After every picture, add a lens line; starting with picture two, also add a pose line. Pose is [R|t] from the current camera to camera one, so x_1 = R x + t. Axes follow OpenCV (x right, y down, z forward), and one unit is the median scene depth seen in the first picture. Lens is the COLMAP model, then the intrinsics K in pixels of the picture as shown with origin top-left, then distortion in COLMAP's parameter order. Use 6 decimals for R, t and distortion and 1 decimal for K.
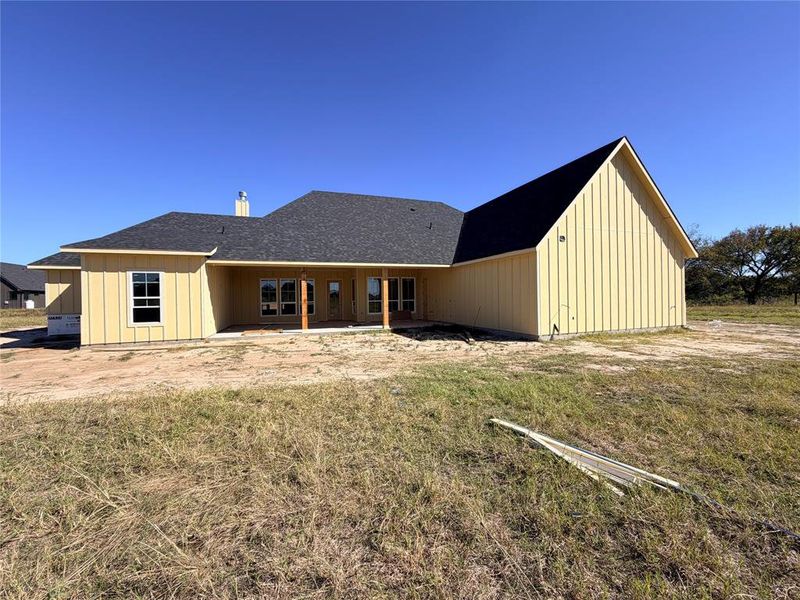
lens RADIAL K [[316.2, 0, 399.9], [0, 316.2, 297.8], [0, 0, 1]] dist [0.010576, 0.000056]
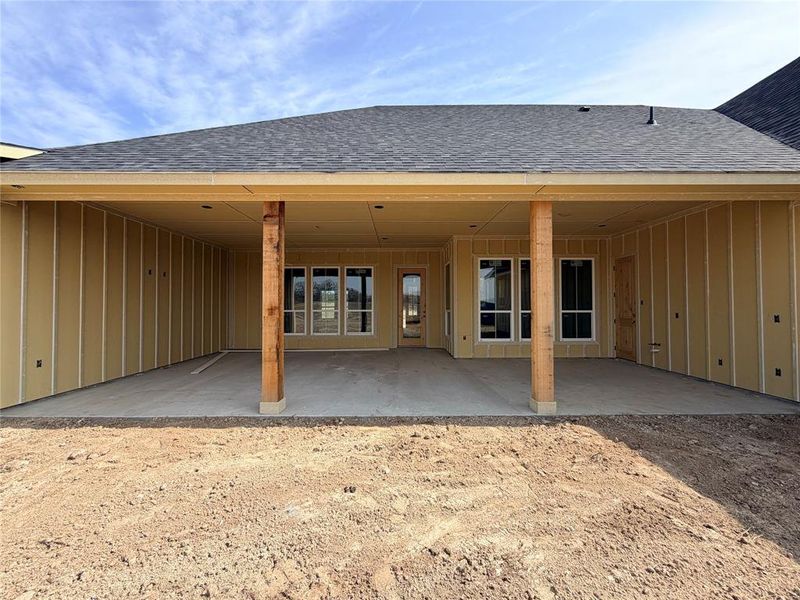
lens RADIAL K [[319.9, 0, 400.0], [0, 319.9, 300.0], [0, 0, 1]] dist [-0.000837, 0.000167]
pose [[0.958451, 0.008014, -0.285144, -0.069053], [-0.011374, 0.999884, -0.010132, -0.000122], [0.285030, 0.012955, 0.958431, 0.478605]]
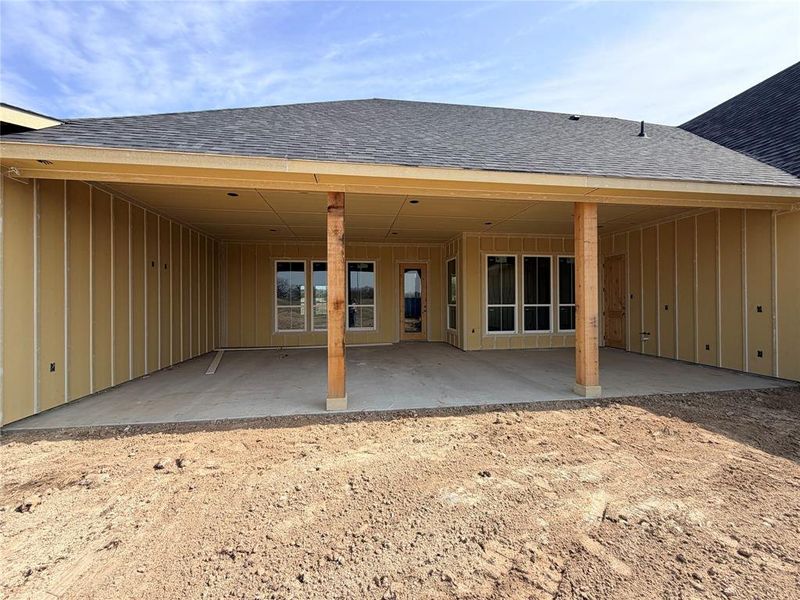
lens RADIAL K [[319.9, 0, 400.0], [0, 319.9, 300.0], [0, 0, 1]] dist [-0.000837, 0.000167]
pose [[0.988966, 0.008003, -0.147924, -0.134300], [-0.007802, 0.999968, 0.001940, 0.001825], [0.147935, -0.000764, 0.988997, 0.460971]]
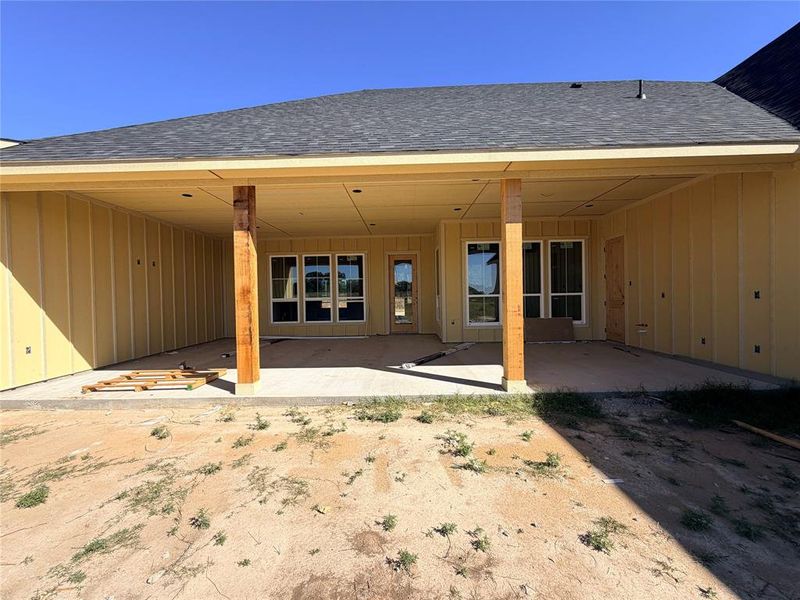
lens RADIAL K [[319.9, 0, 400.0], [0, 319.9, 300.0], [0, 0, 1]] dist [-0.000837, 0.000167]
pose [[0.951463, 0.001153, -0.307762, -0.046529], [0.005953, 0.999737, 0.022149, 0.004678], [0.307706, -0.022906, 0.951206, 0.484183]]
